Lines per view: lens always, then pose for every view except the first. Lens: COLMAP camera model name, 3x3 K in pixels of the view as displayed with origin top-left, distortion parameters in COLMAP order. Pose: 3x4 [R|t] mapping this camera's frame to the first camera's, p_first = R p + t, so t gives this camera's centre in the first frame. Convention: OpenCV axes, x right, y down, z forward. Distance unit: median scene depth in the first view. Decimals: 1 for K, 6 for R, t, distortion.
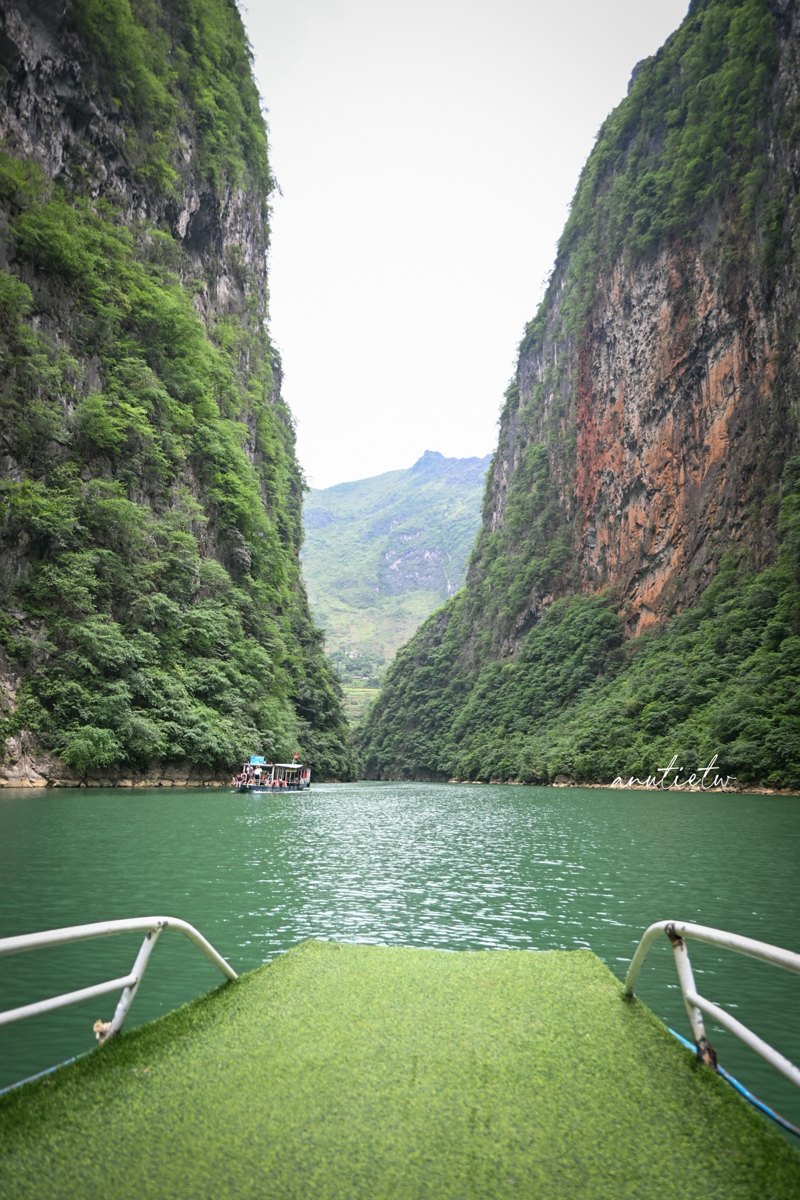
lens RADIAL K [[810.4, 0, 402.8], [0, 810.4, 592.2], [0, 0, 1]] dist [-0.028510, 0.001376]
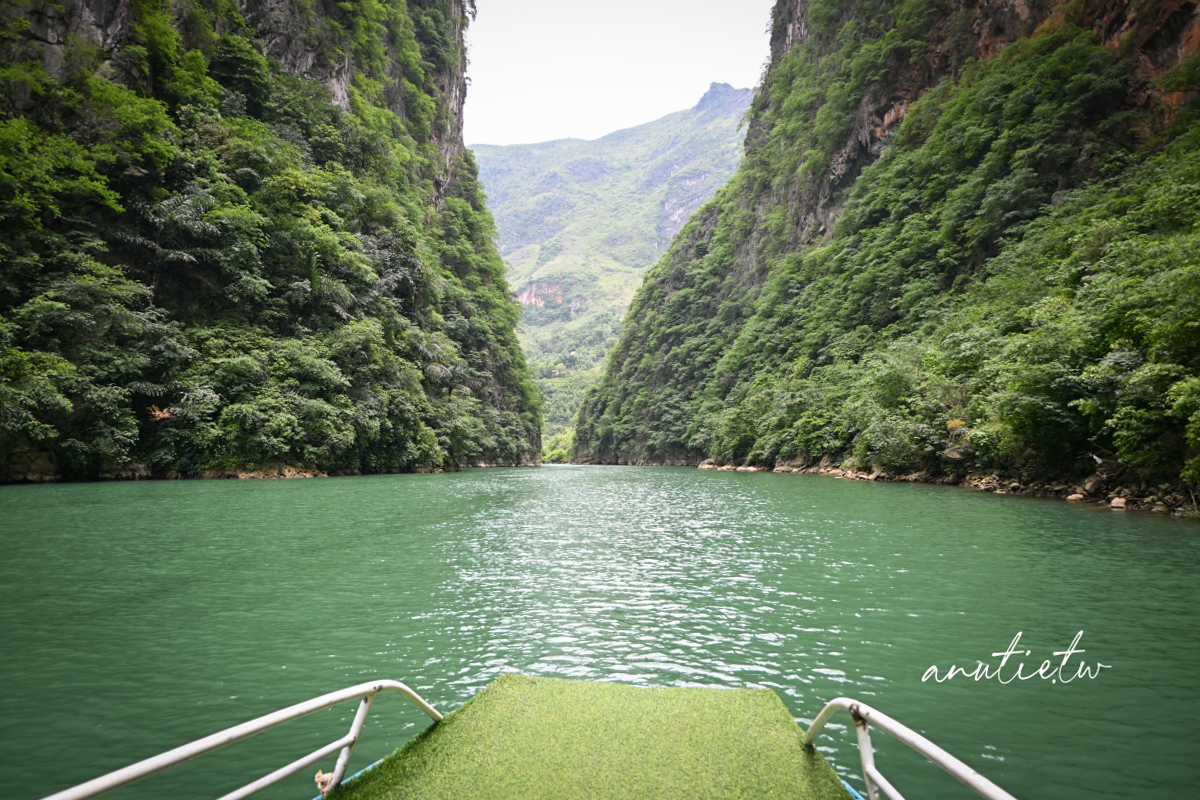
lens RADIAL K [[810.4, 0, 598.6], [0, 810.4, 407.9], [0, 0, 1]] dist [-0.028510, 0.001376]
pose [[0.991432, -0.020031, -0.129076, 0.045985], [0.040471, 0.986651, 0.157743, 0.085264], [0.124193, -0.161615, 0.979008, 0.371029]]
